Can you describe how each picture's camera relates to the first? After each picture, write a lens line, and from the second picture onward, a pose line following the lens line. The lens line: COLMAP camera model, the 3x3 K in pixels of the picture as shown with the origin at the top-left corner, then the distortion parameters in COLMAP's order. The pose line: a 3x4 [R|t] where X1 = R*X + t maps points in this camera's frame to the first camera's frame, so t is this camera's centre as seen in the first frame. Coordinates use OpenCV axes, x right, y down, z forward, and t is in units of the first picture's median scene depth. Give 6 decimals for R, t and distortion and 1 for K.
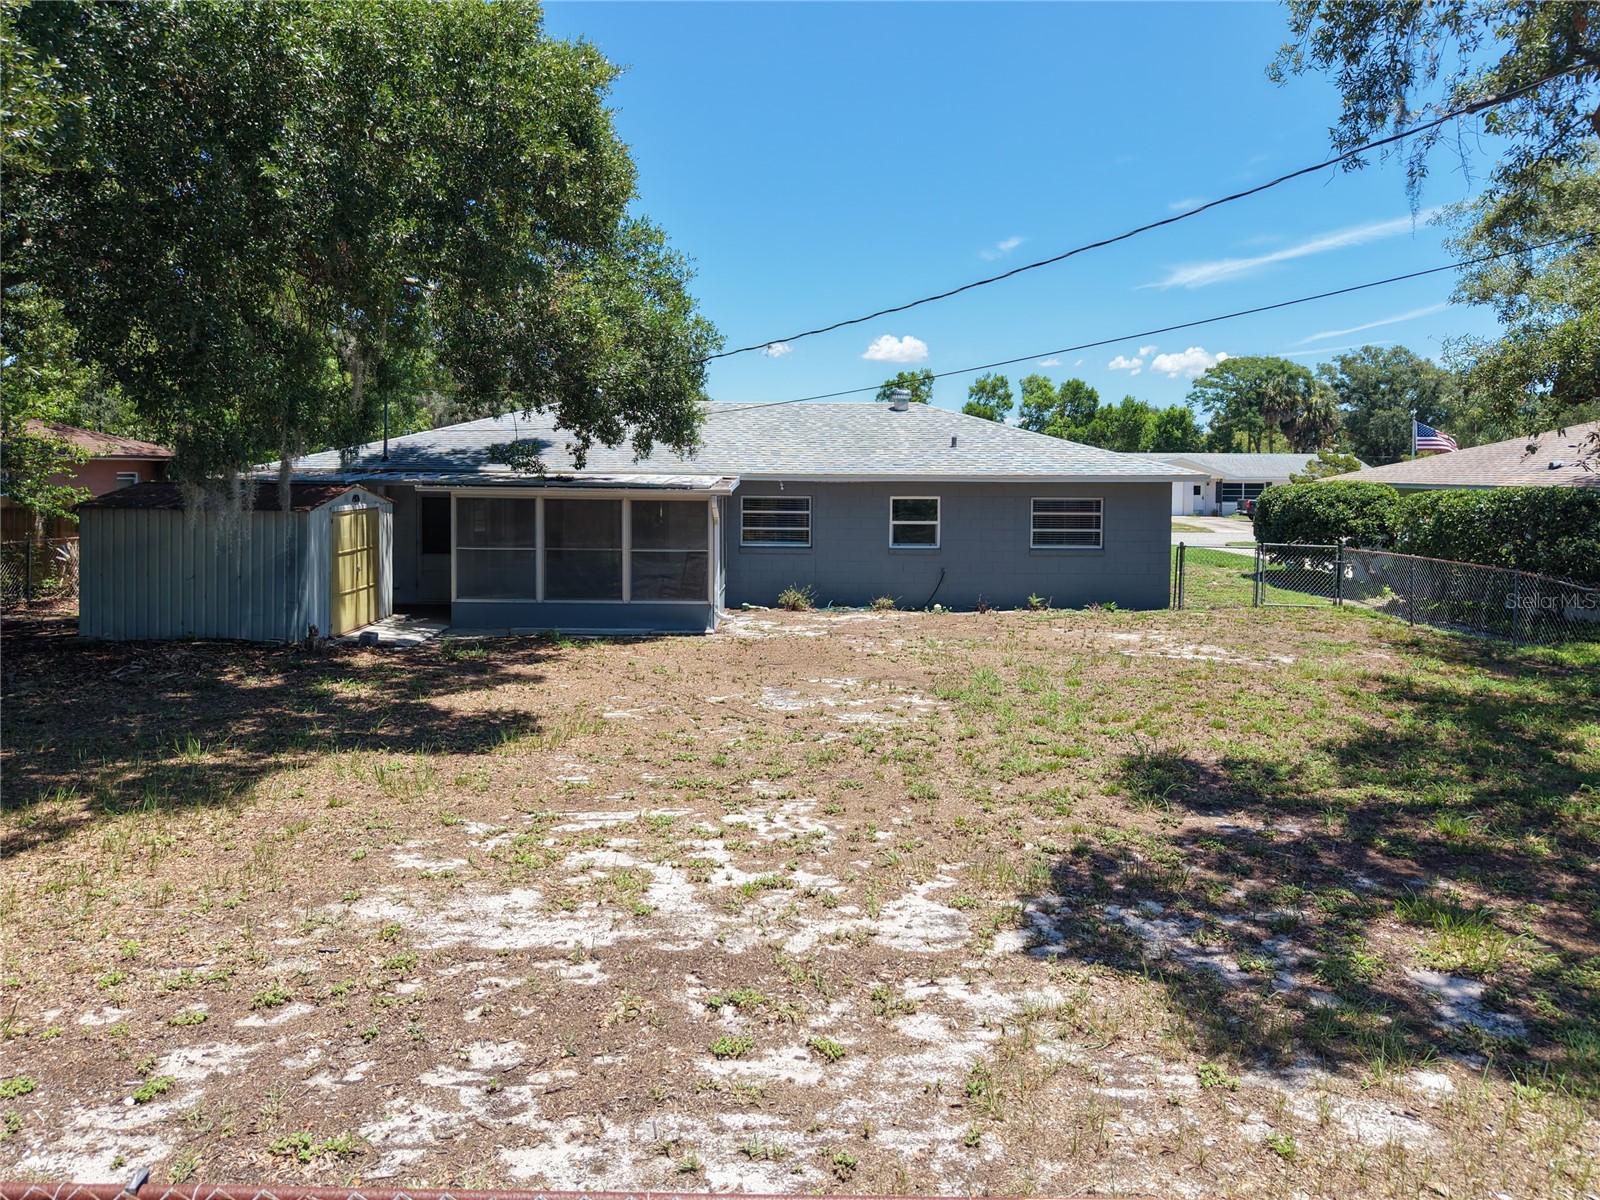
lens RADIAL K [[1159.0, 0, 816.8], [0, 1159.0, 593.0], [0, 0, 1]] dist [0.025626, -0.005016]
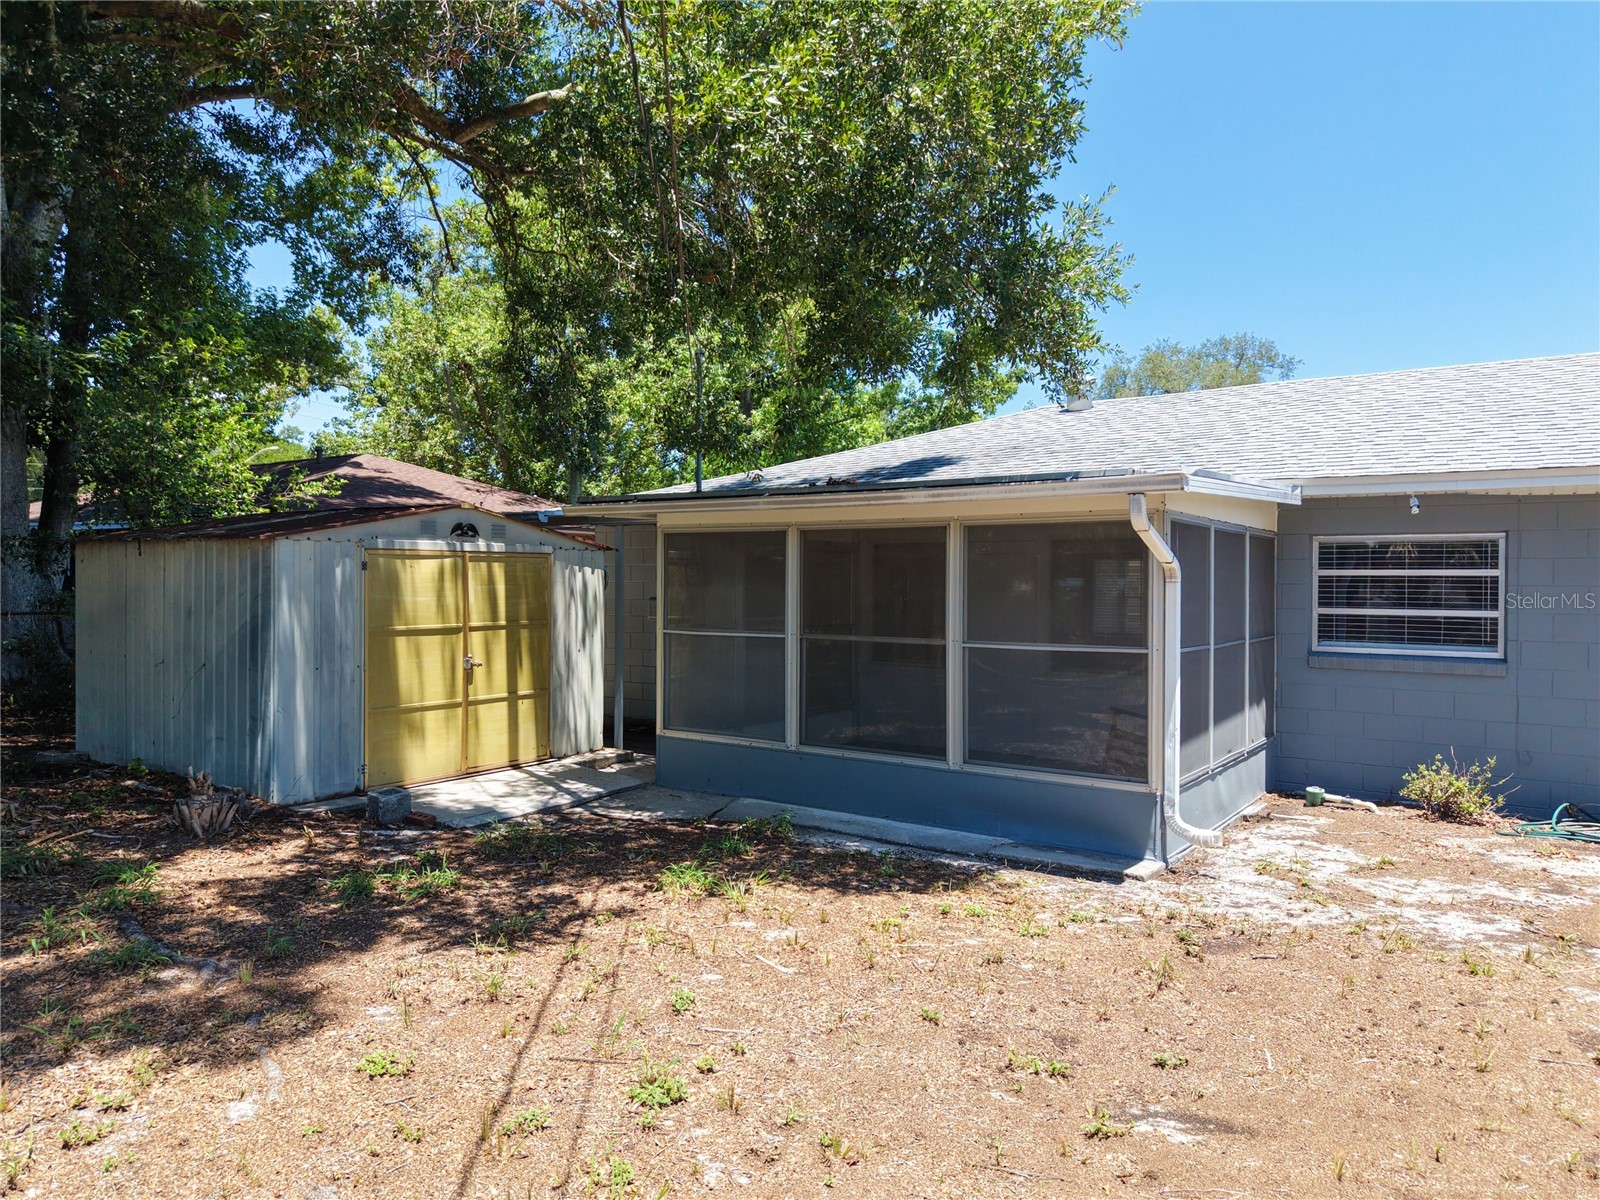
lens RADIAL K [[1111.0, 0, 800.0], [0, 1111.0, 600.0], [0, 0, 1]] dist [0.002331, -0.002497]
pose [[0.809594, 0.001074, -0.586989, 0.027609], [-0.061517, 0.994647, -0.083027, -0.016301], [0.583758, 0.103328, 0.805326, 0.652734]]
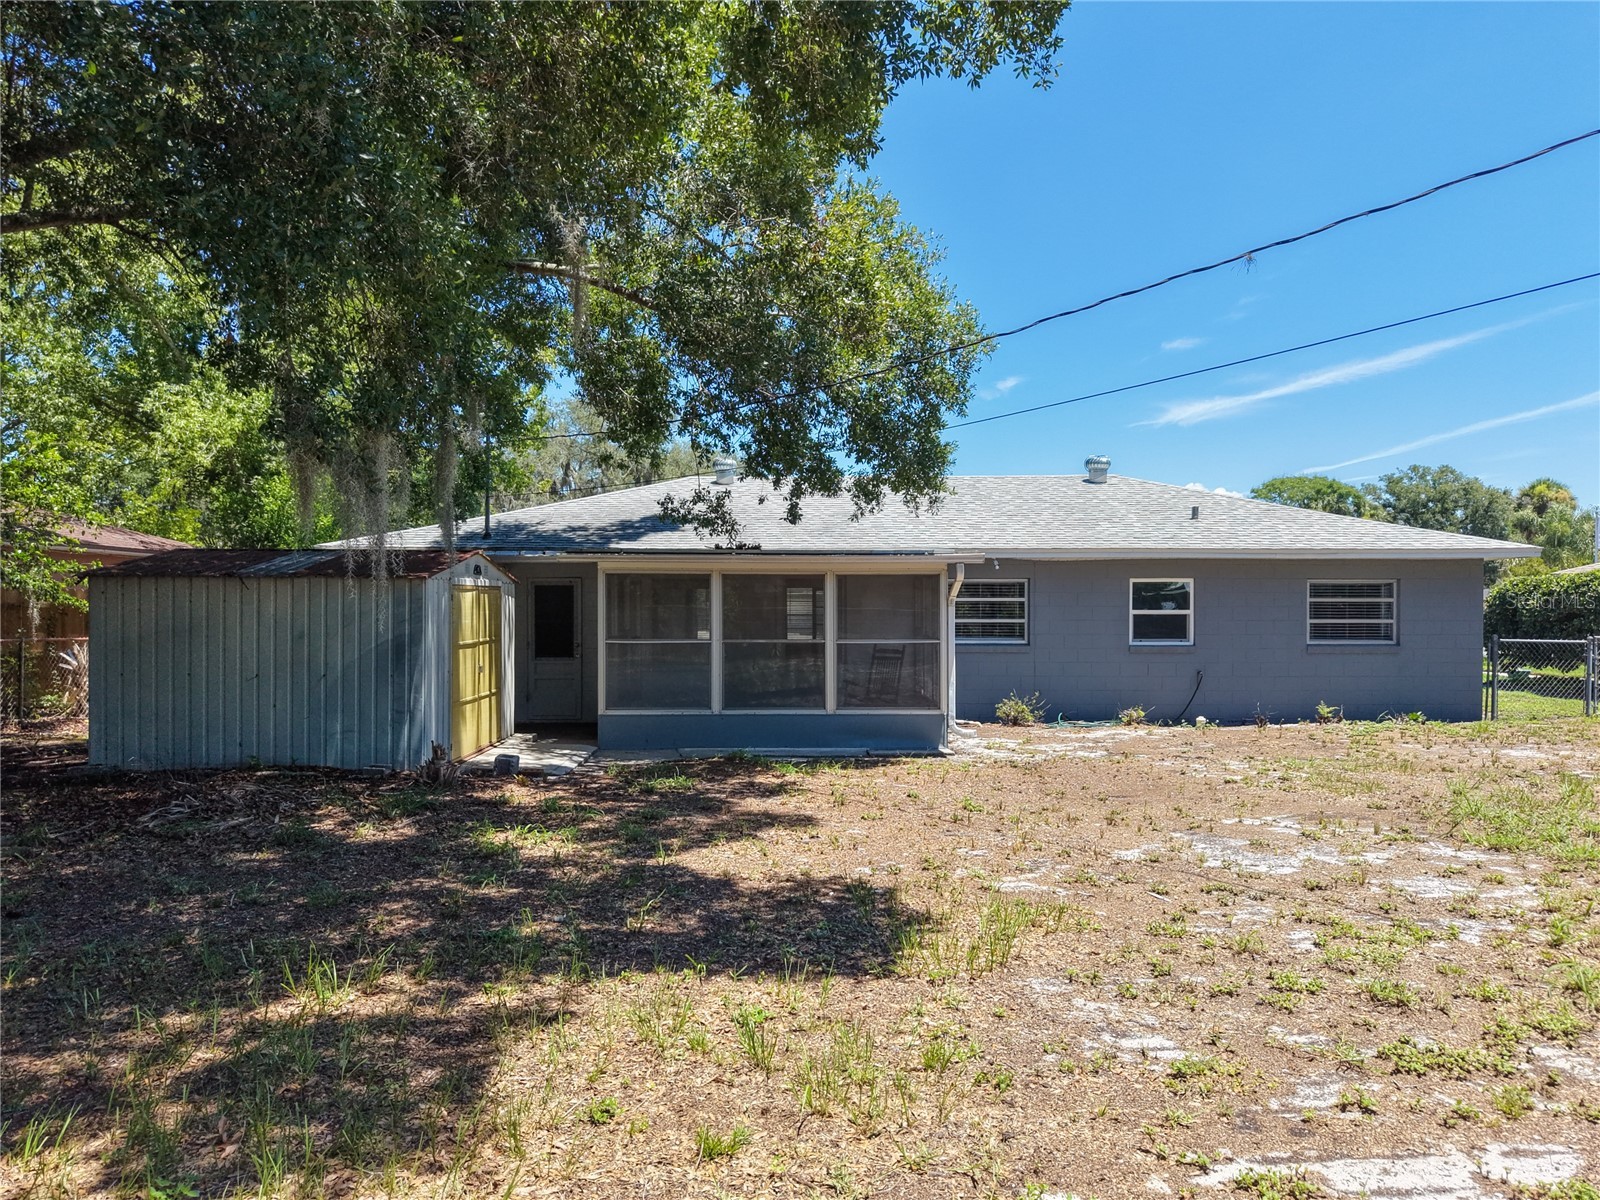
lens RADIAL K [[1124.3, 0, 805.7], [0, 1124.3, 659.6], [0, 0, 1]] dist [0.038140, -0.036719]
pose [[0.999934, -0.011261, 0.002322, -0.185876], [0.011384, 0.997992, -0.062316, 0.018648], [-0.001616, 0.062338, 0.998054, 0.292075]]
